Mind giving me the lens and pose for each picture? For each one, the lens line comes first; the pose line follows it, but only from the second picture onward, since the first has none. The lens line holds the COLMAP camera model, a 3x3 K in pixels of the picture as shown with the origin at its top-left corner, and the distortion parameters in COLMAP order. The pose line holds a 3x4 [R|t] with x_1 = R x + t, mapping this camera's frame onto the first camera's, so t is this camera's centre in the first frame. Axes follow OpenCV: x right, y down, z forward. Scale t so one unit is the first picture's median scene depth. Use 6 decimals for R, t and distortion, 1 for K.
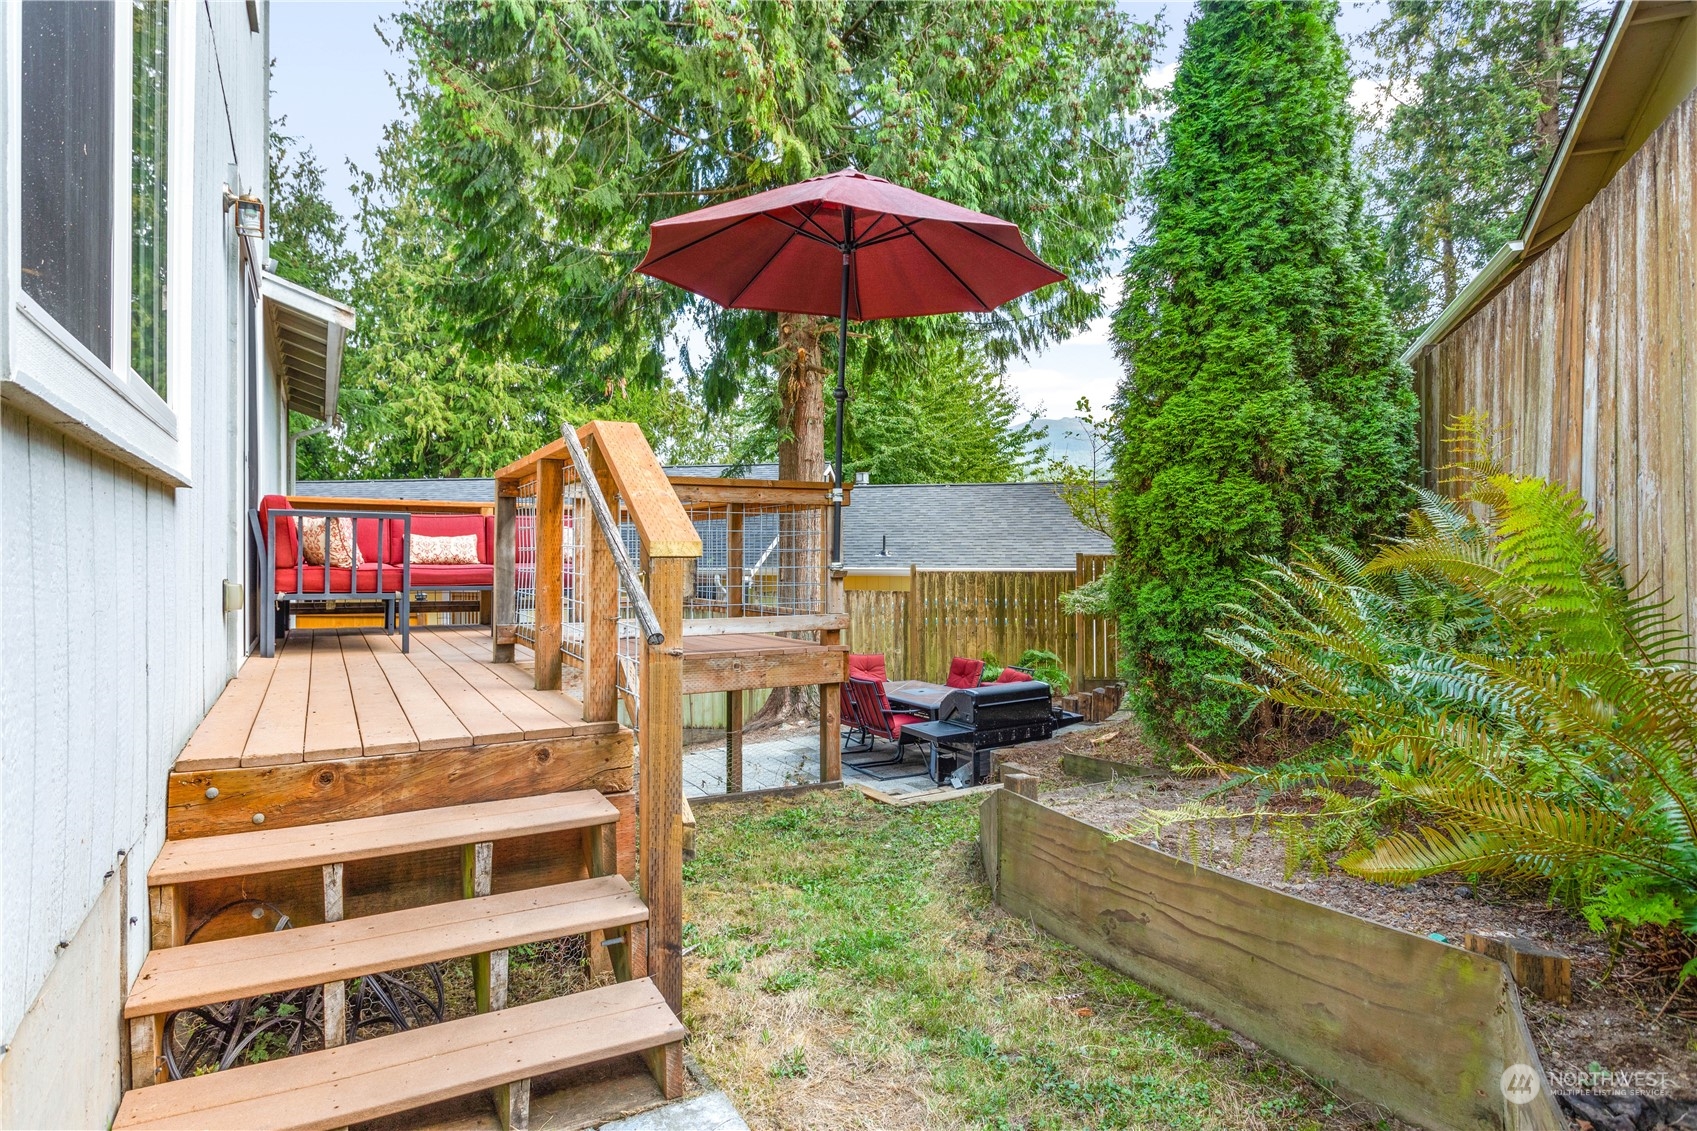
lens RADIAL K [[954.7, 0, 848.5], [0, 954.7, 565.5], [0, 0, 1]] dist [-0.003867, -0.001750]
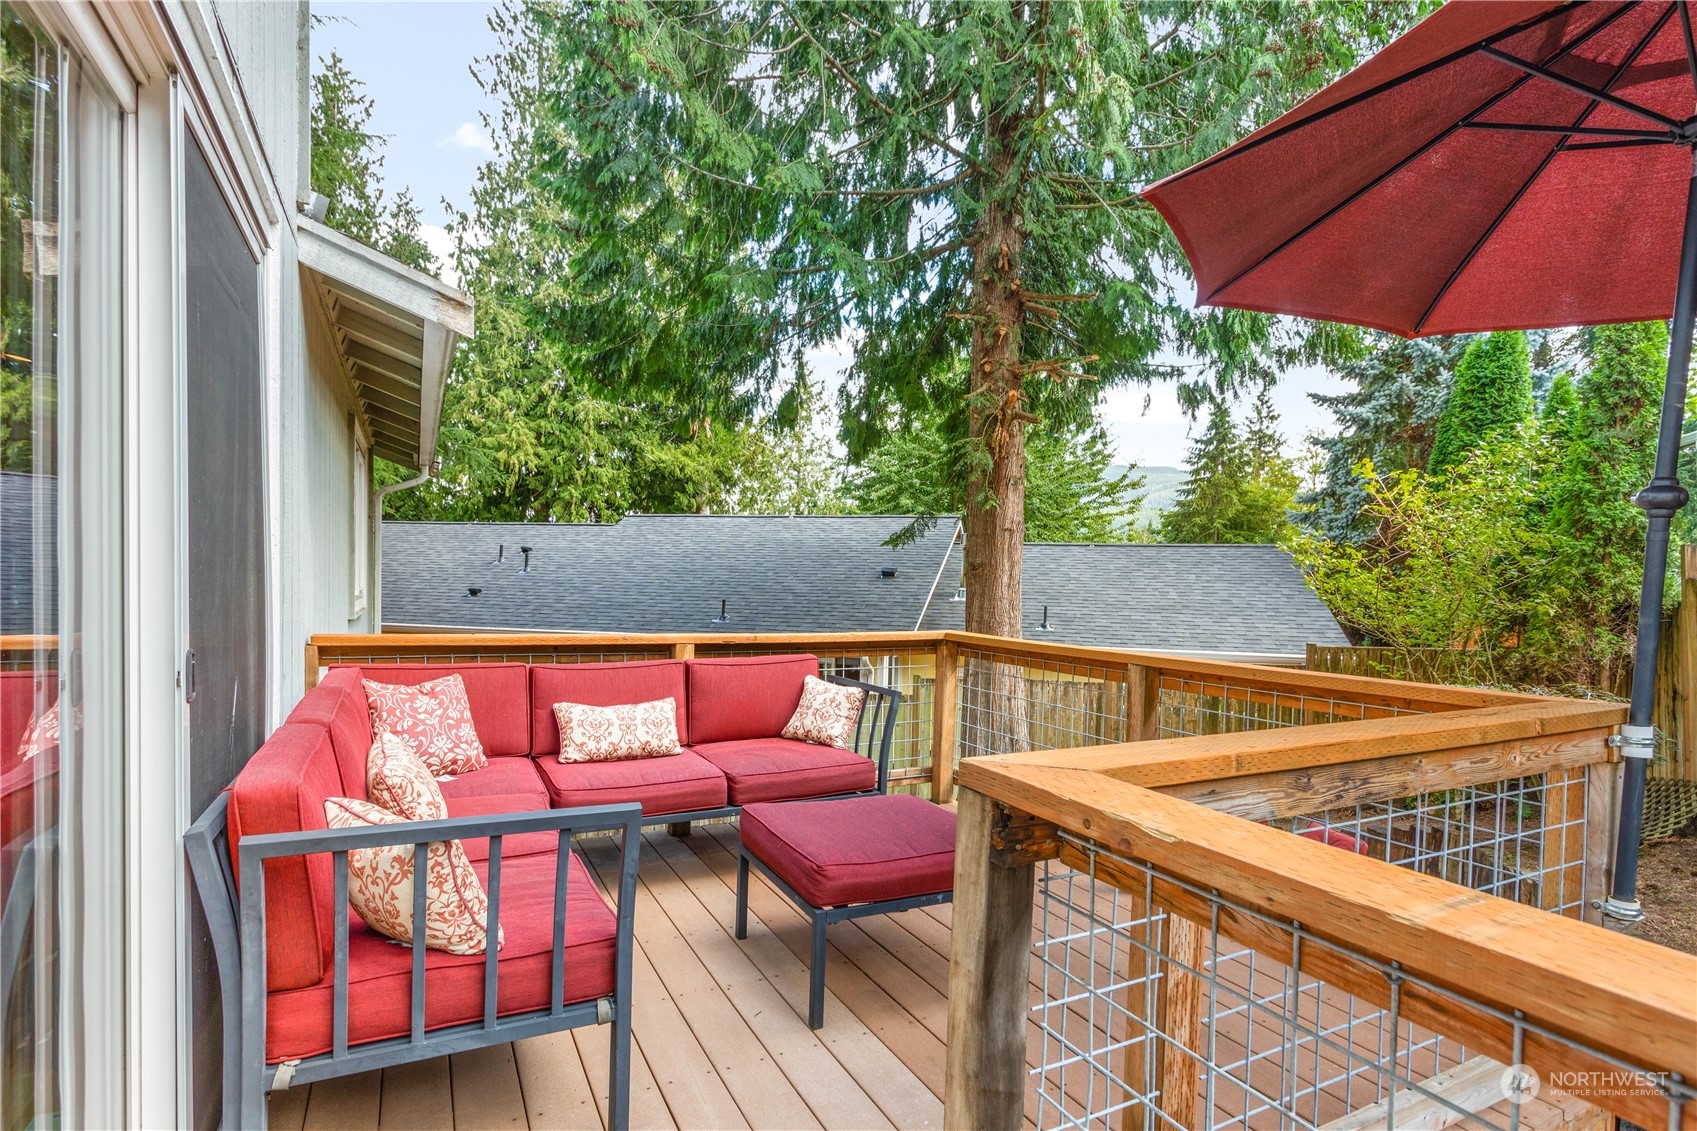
lens RADIAL K [[811.0, 0, 851.3], [0, 811.0, 609.2], [0, 0, 1]] dist [-0.003005, 0.000055]
pose [[0.999645, 0.023115, -0.013225, -0.067312], [-0.022622, 0.999086, 0.036266, -0.026089], [0.014051, -0.035954, 0.999255, 0.123503]]
